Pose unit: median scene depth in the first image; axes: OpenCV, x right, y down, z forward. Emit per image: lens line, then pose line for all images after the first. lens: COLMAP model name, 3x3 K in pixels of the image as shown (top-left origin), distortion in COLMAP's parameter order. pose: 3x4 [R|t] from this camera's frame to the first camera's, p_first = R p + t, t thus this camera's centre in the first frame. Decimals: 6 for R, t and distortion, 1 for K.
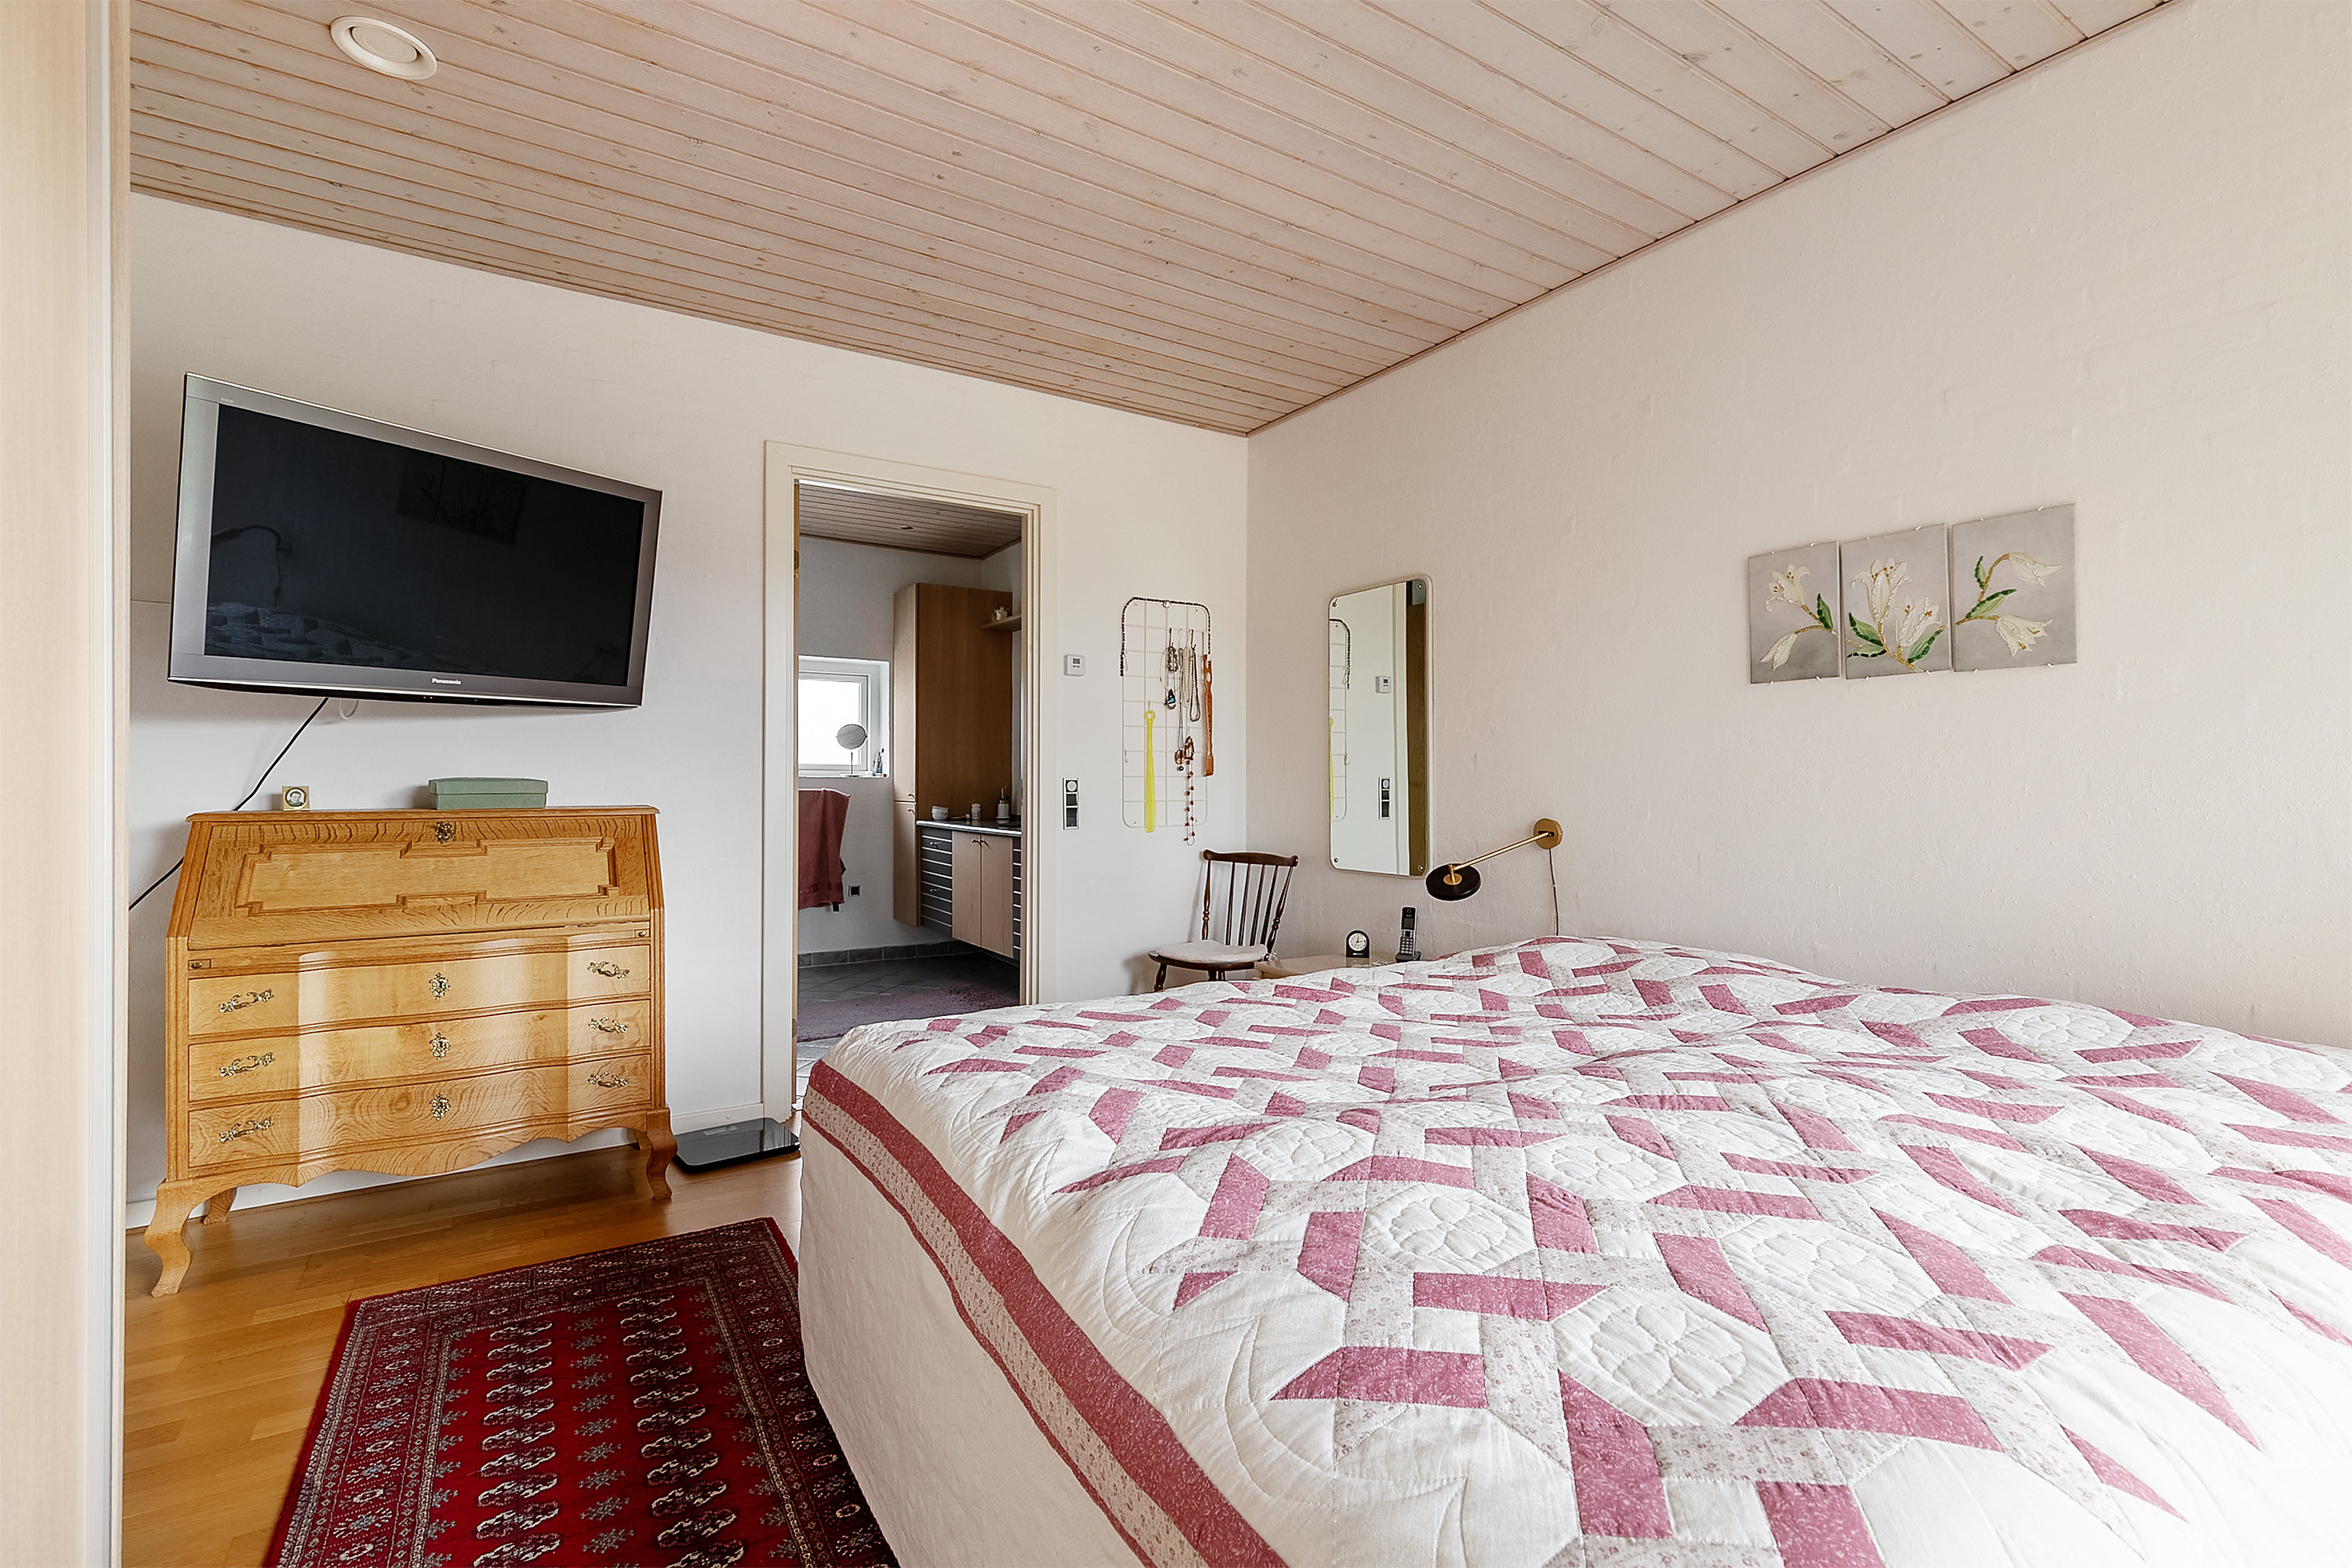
lens RADIAL K [[1068.7, 0, 1174.0], [0, 1068.7, 780.4], [0, 0, 1]] dist [0.005321, -0.000772]
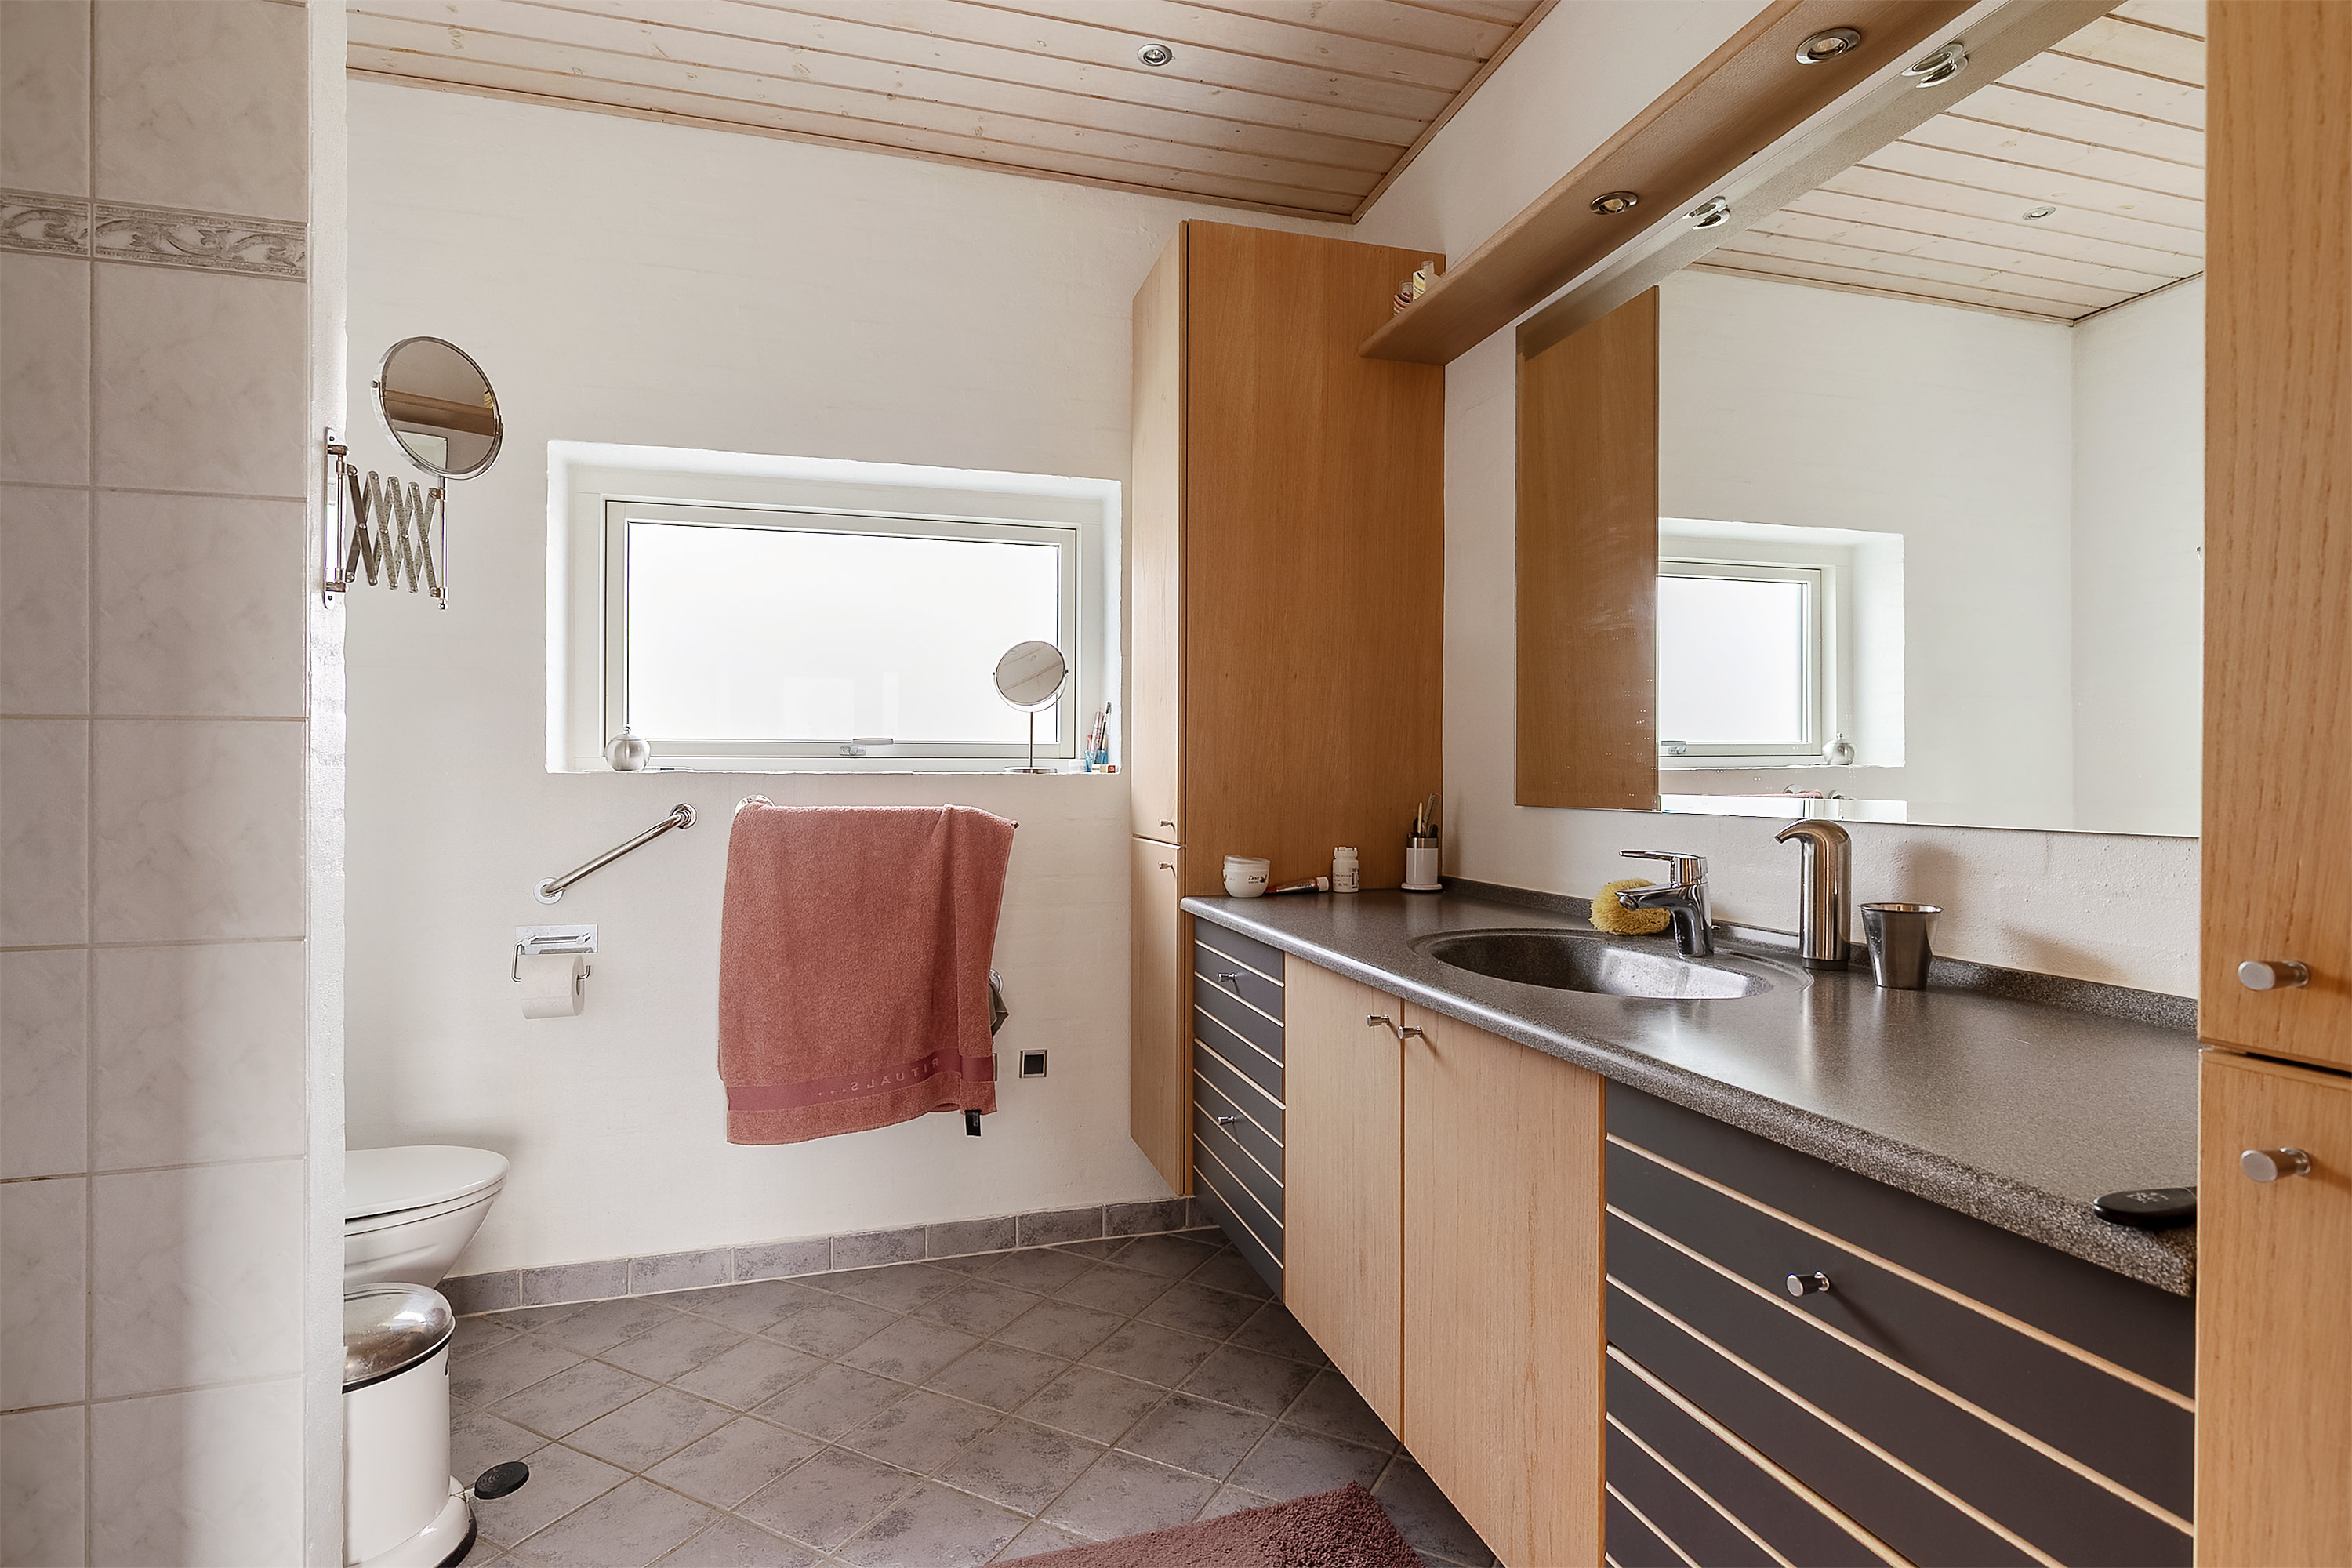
lens RADIAL K [[1176.8, 0, 1182.6], [0, 1176.8, 777.3], [0, 0, 1]] dist [-0.000243, -0.000002]
pose [[0.964484, 0.000854, -0.264141, -0.135338], [0.000794, 0.999981, 0.006131, -0.004522], [0.264141, -0.006123, 0.964465, 0.613720]]
